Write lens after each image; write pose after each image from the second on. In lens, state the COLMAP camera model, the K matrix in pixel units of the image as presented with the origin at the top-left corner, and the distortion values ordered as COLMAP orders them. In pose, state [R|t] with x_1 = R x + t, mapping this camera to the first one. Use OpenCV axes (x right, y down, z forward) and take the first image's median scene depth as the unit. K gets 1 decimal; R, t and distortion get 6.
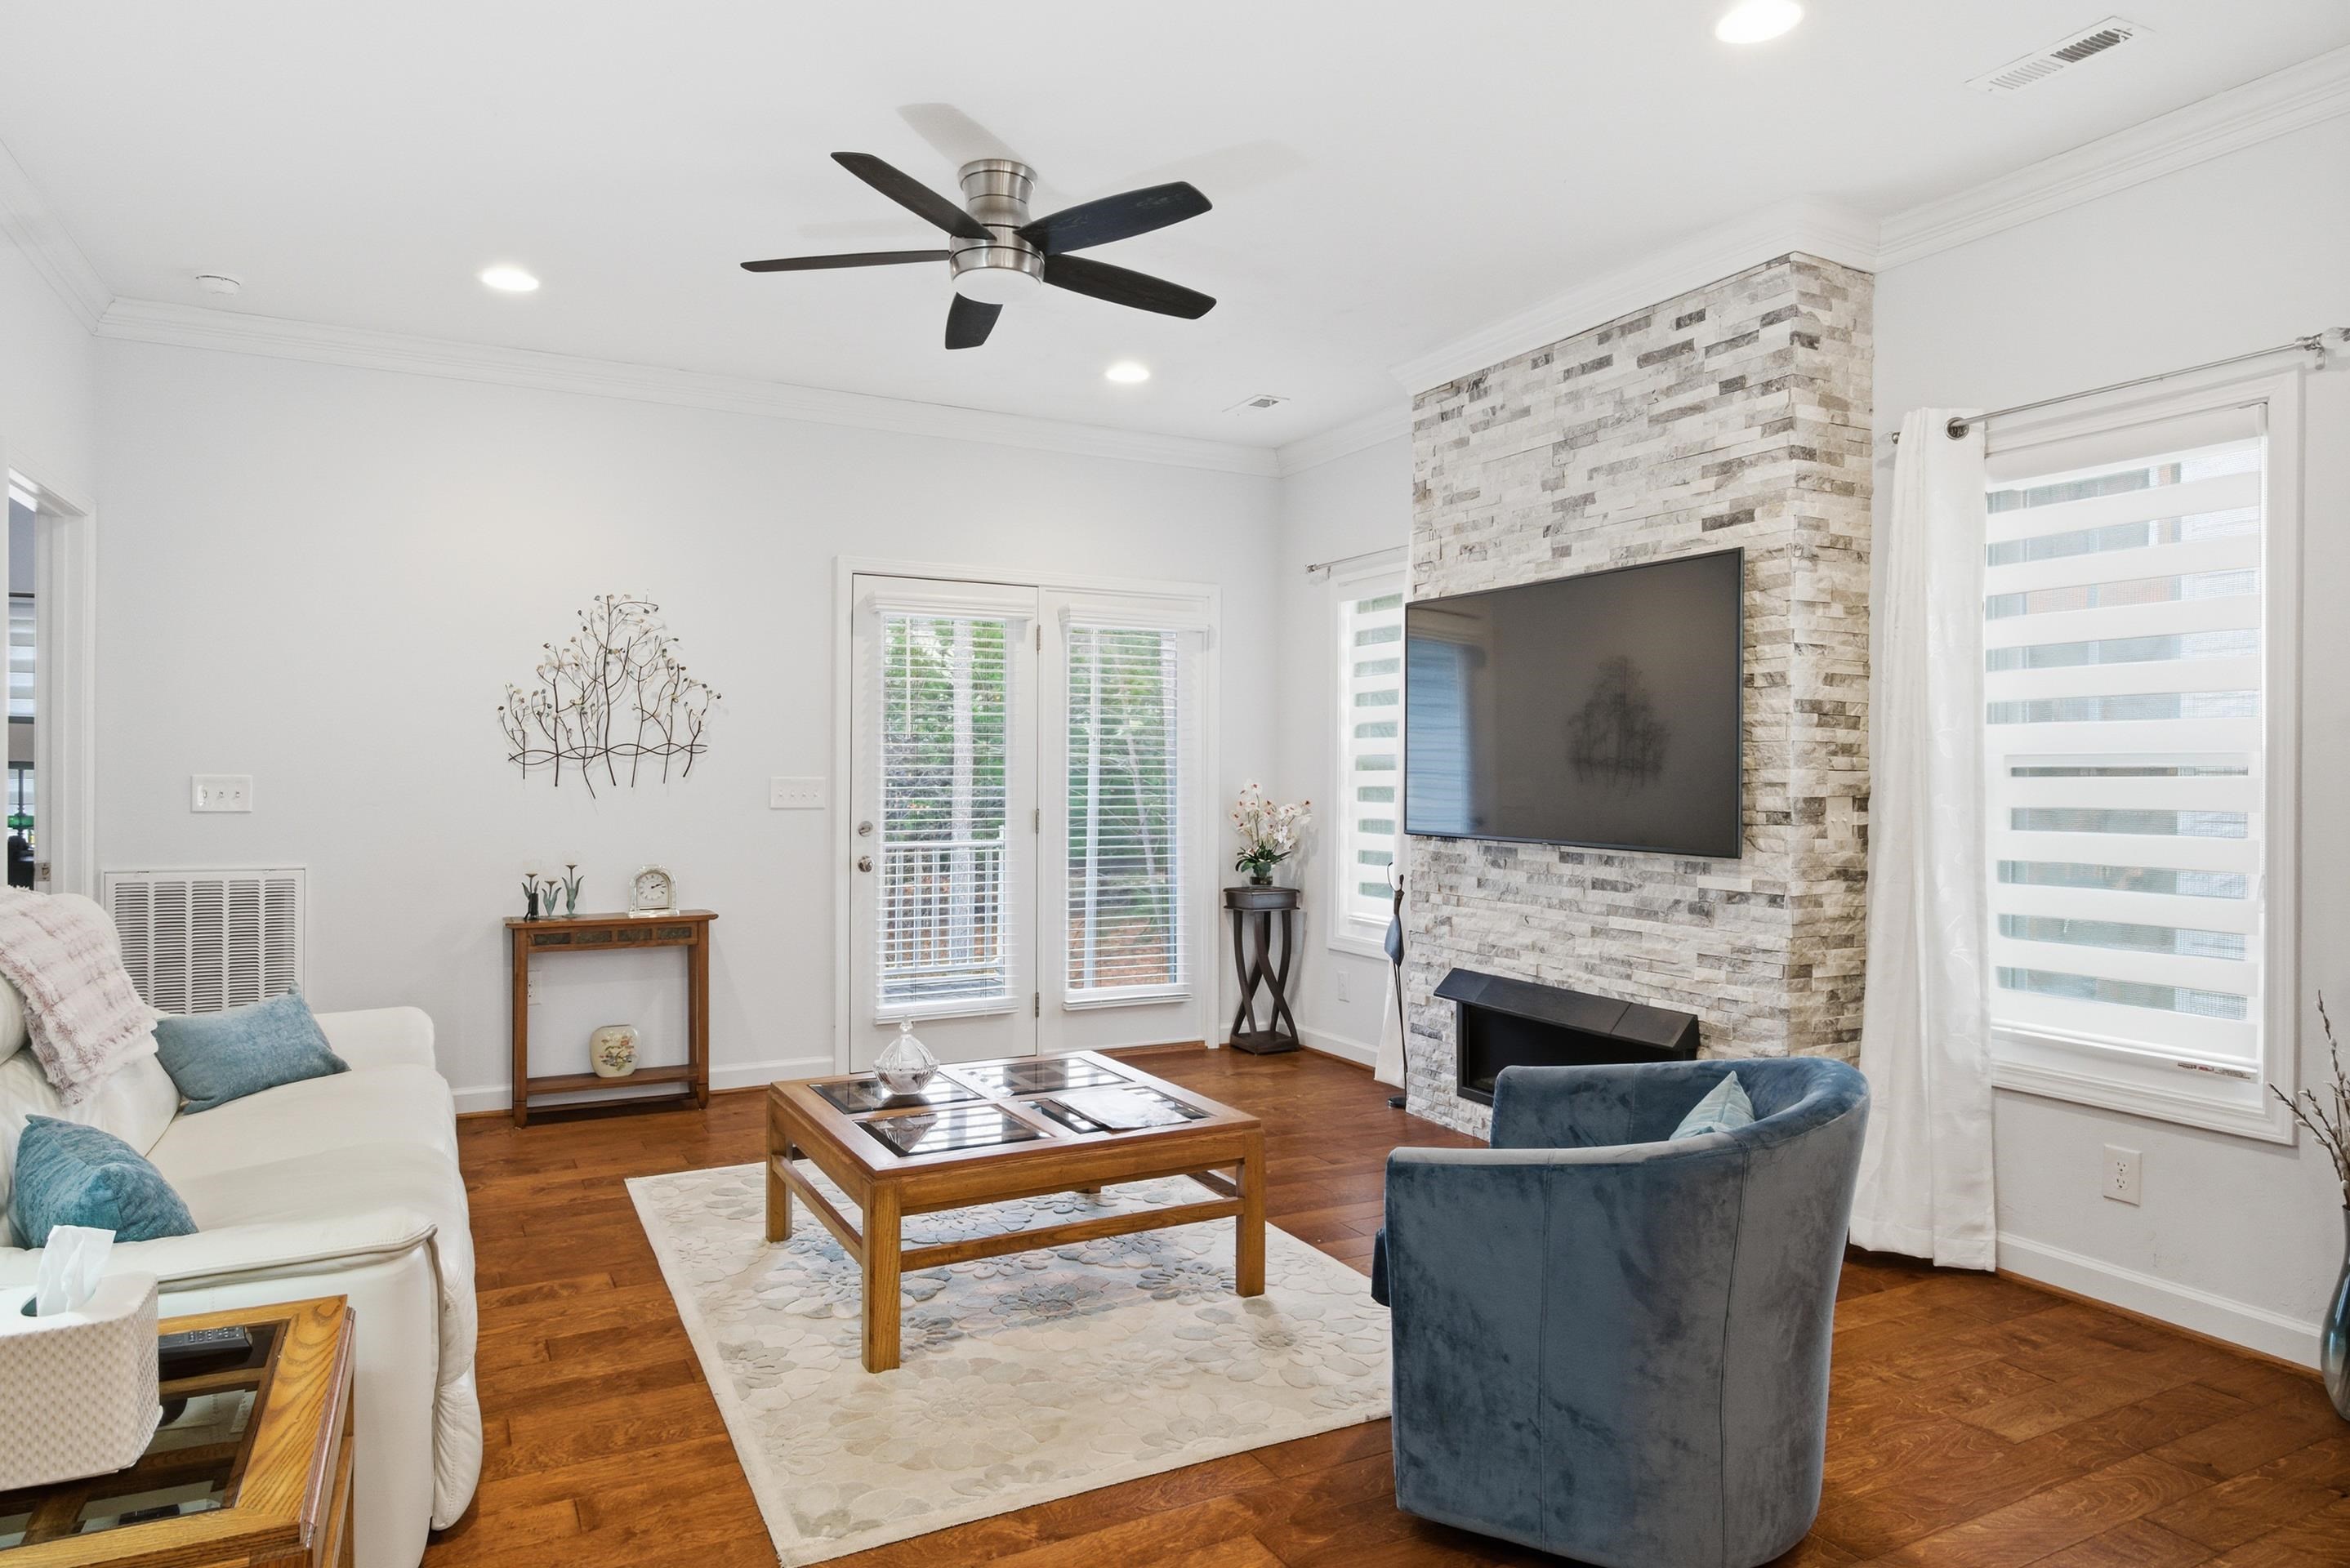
lens RADIAL K [[1418.1, 0, 1154.5], [0, 1418.1, 758.3], [0, 0, 1]] dist [-0.004744, -0.001501]
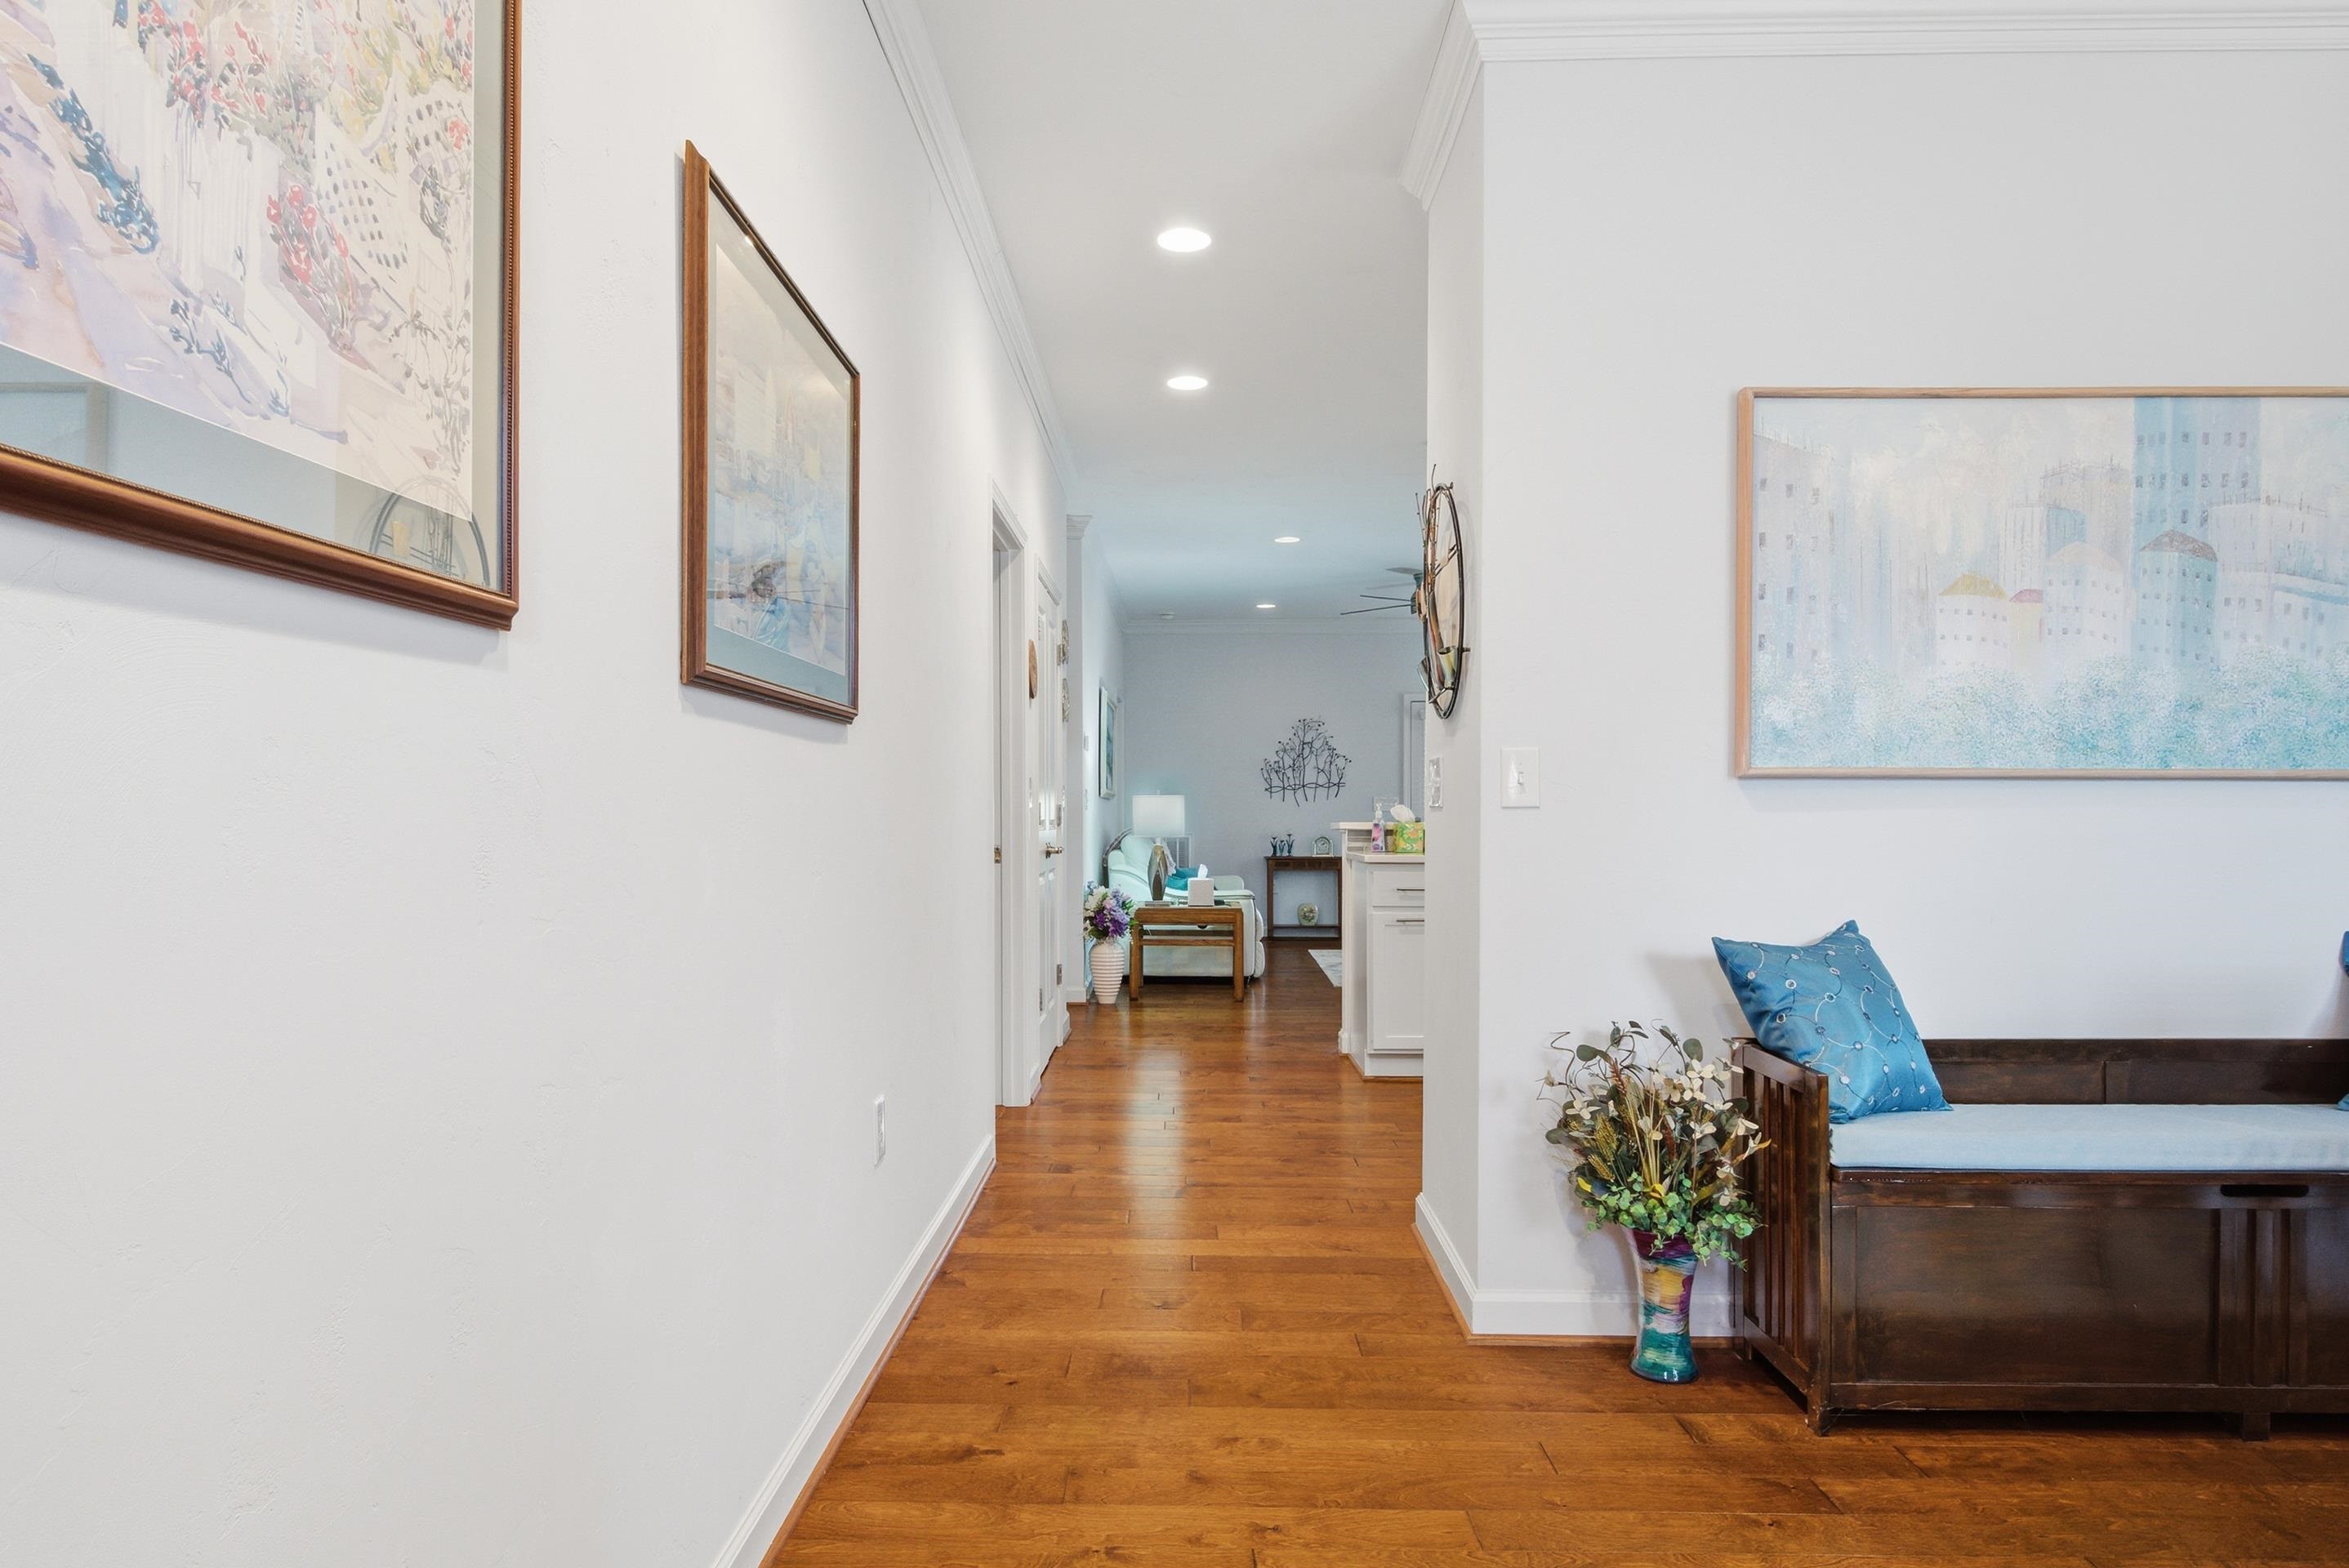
lens RADIAL K [[1417.6, 0, 1154.0], [0, 1417.6, 758.3], [0, 0, 1]] dist [-0.004744, -0.001501]
pose [[0.878361, -0.022404, -0.477472, 0.514547], [0.008269, 0.999464, -0.031685, 0.021510], [0.477926, 0.023883, 0.878075, -1.172123]]
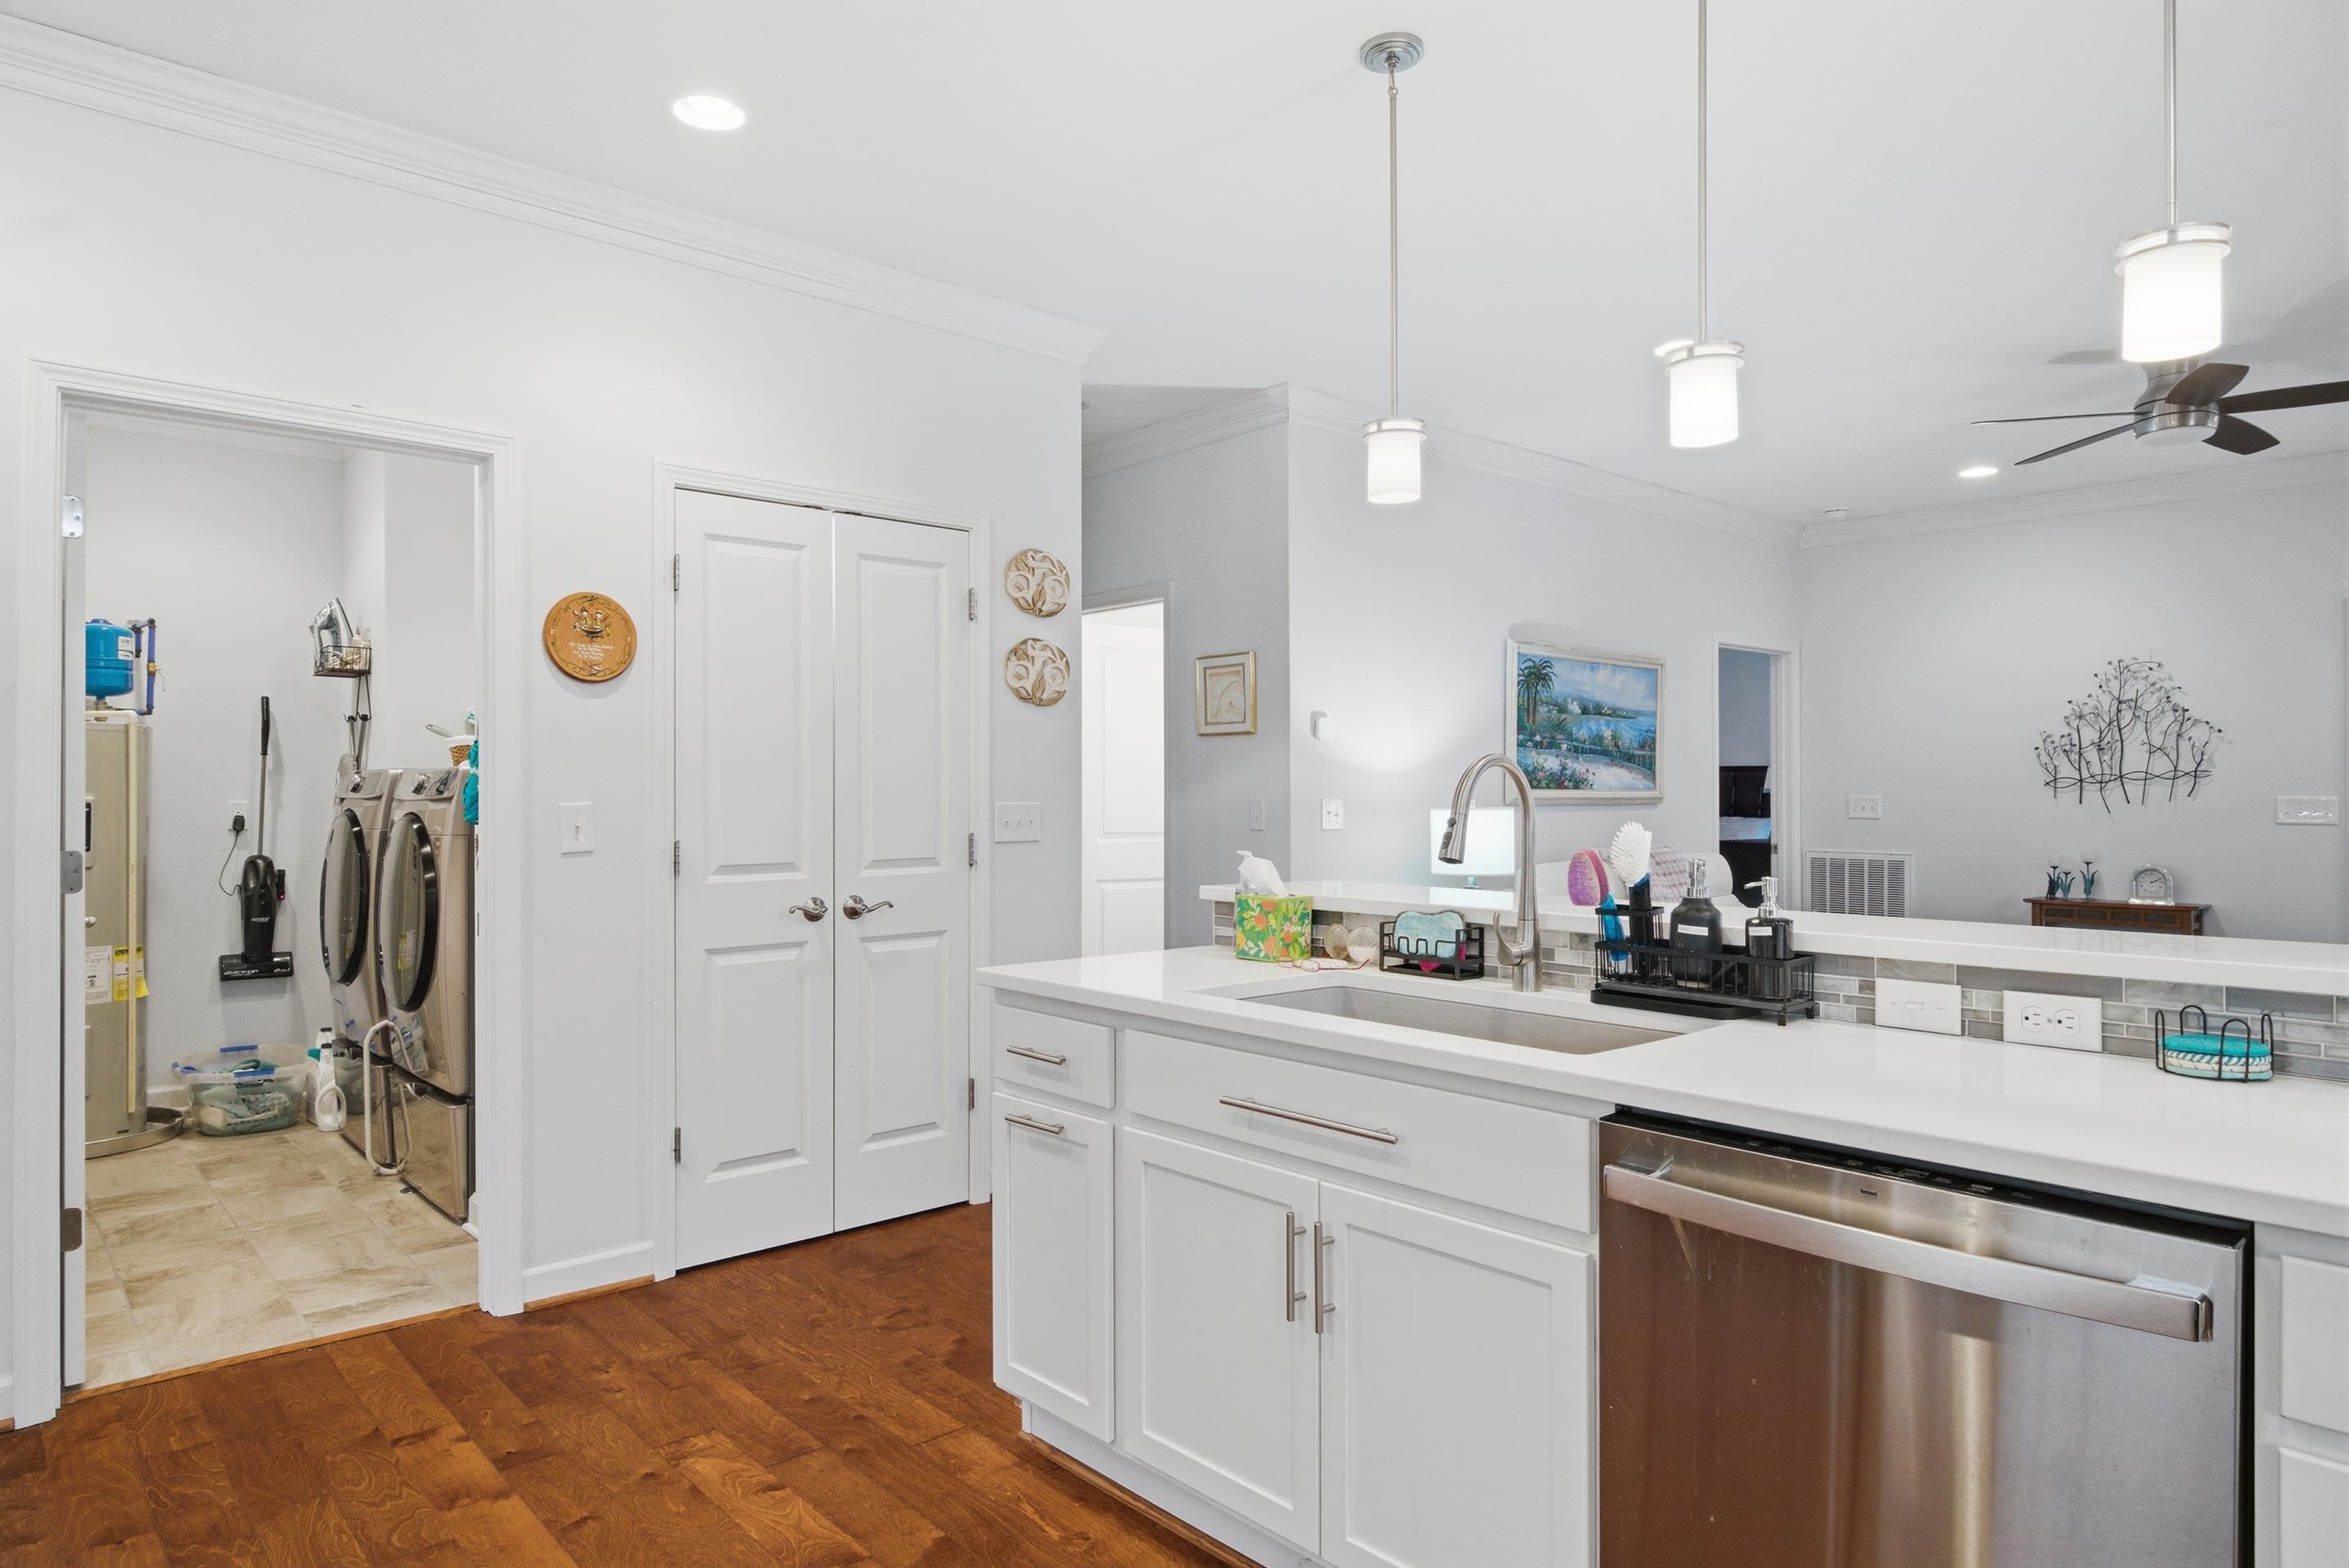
lens RADIAL K [[1356.2, 0, 1174.5], [0, 1356.2, 784.0], [0, 0, 1]] dist [-0.003349, -0.000431]
pose [[0.265013, -0.010106, -0.964192, 0.602730], [0.010080, 0.999919, -0.007710, 0.001917], [0.964192, -0.007676, 0.265093, -0.186833]]
